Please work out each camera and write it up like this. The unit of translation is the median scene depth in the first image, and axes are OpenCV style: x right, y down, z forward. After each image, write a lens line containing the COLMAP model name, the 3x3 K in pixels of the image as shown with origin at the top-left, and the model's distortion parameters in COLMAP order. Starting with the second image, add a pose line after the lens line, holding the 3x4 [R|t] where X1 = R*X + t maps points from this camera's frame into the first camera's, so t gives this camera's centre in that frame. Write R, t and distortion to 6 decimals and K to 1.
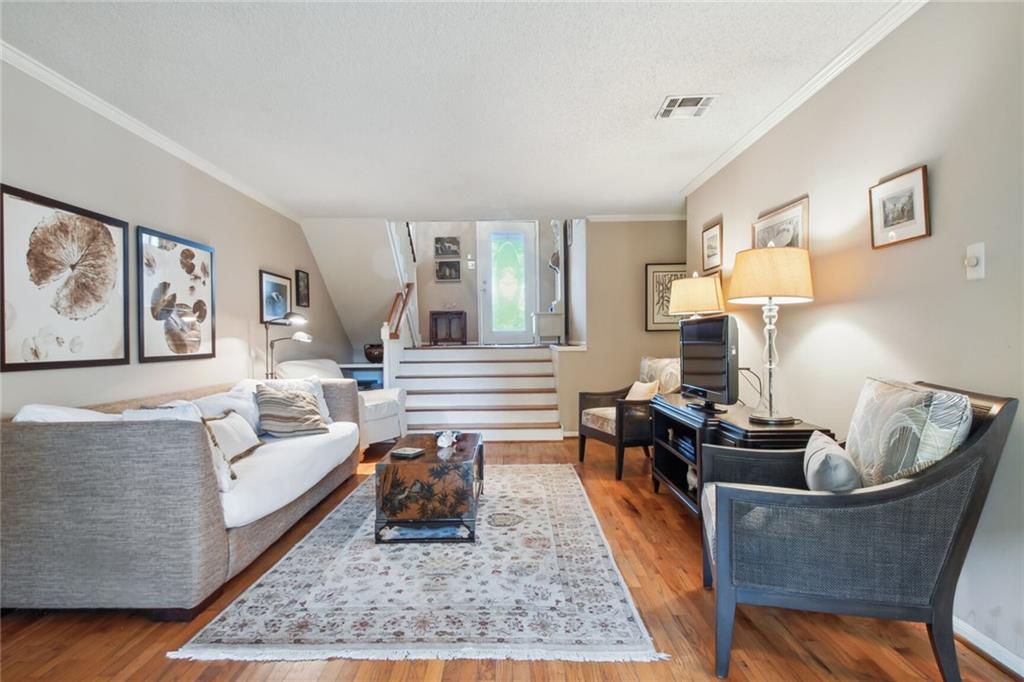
lens RADIAL K [[550.6, 0, 511.7], [0, 550.6, 338.4], [0, 0, 1]] dist [0.025515, -0.005827]
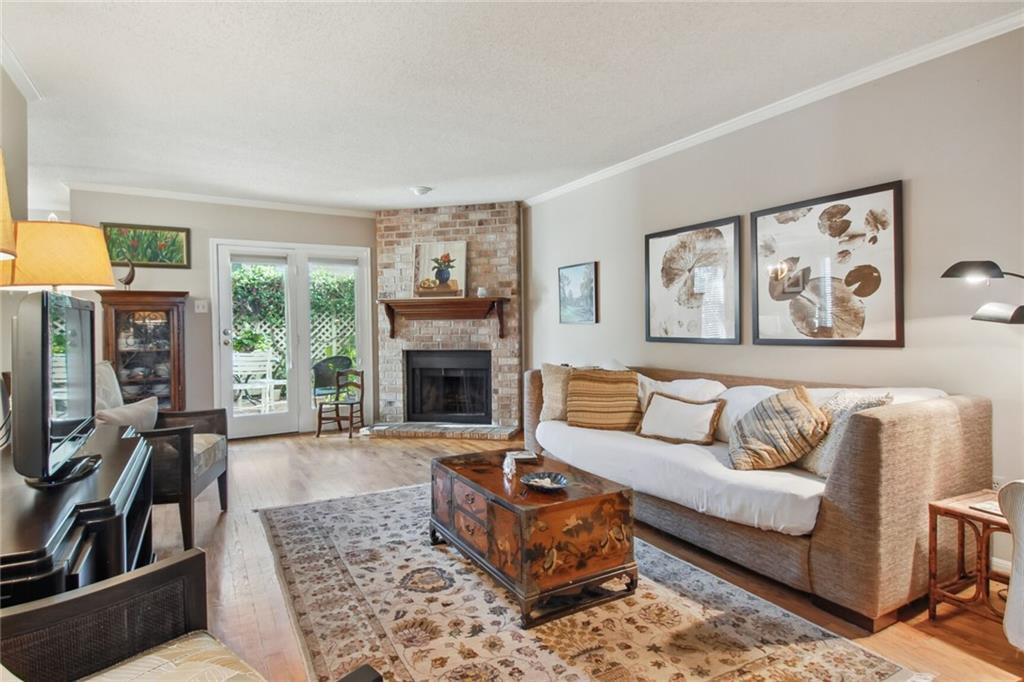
lens RADIAL K [[550.6, 0, 510.9], [0, 550.6, 337.5], [0, 0, 1]] dist [0.025515, -0.005827]
pose [[-0.870630, 0.031355, -0.490937, 0.242830], [0.020849, 0.999422, 0.026858, -0.005934], [0.491496, 0.013148, -0.870781, 1.721647]]
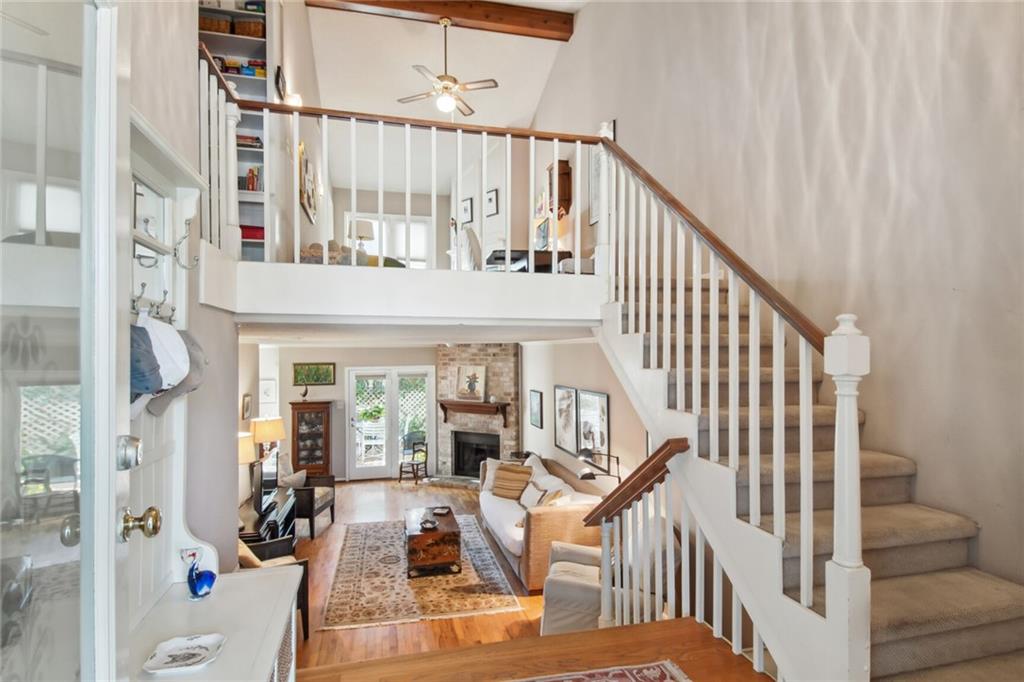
lens RADIAL K [[550.6, 0, 508.2], [0, 550.6, 349.8], [0, 0, 1]] dist [0.025515, -0.005827]
pose [[-0.975983, 0.017212, -0.217168, -0.008897], [0.017164, 0.999850, 0.002109, -0.358366], [0.217171, -0.001669, -0.976132, 2.905869]]
